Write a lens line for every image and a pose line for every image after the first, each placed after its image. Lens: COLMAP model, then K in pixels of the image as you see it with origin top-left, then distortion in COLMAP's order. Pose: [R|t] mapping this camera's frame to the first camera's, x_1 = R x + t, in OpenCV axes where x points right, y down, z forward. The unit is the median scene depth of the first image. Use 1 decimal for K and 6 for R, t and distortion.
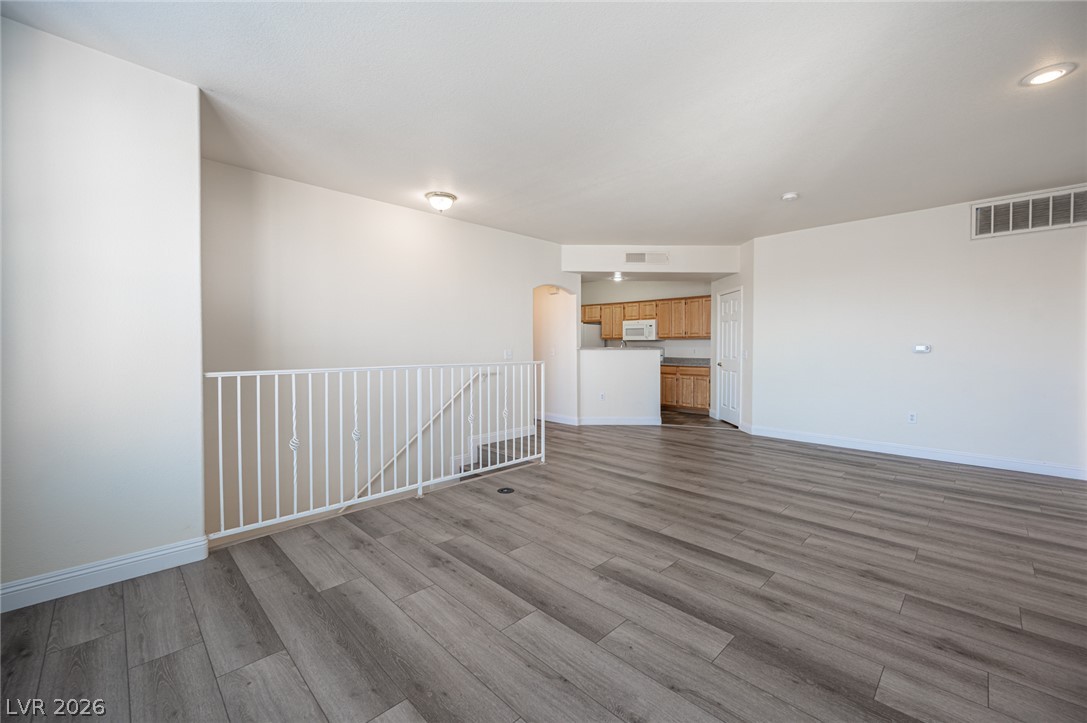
lens RADIAL K [[449.2, 0, 526.4], [0, 449.2, 352.3], [0, 0, 1]] dist [-0.002548, -0.000037]
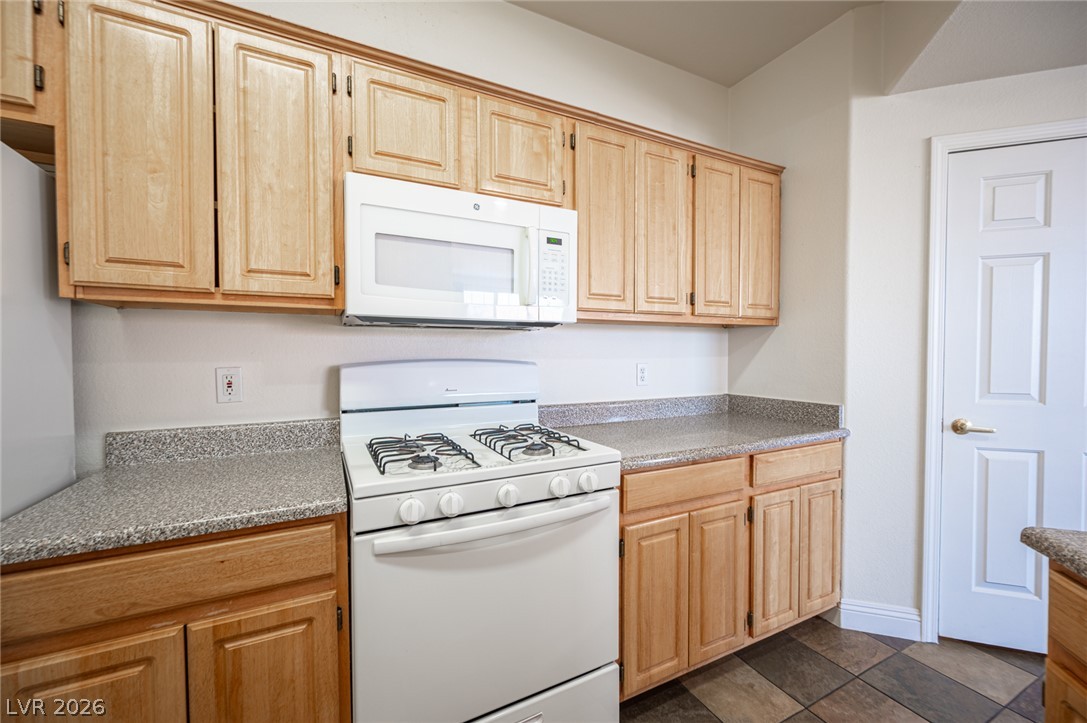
lens RADIAL K [[432.0, 0, 545.6], [0, 432.0, 362.2], [0, 0, 1]] dist [-0.001276, -0.000066]
pose [[0.298774, -0.023432, 0.954036, 0.182716], [0.014098, 0.999698, 0.020138, -0.024175], [-0.954220, 0.007433, 0.299015, 1.565153]]
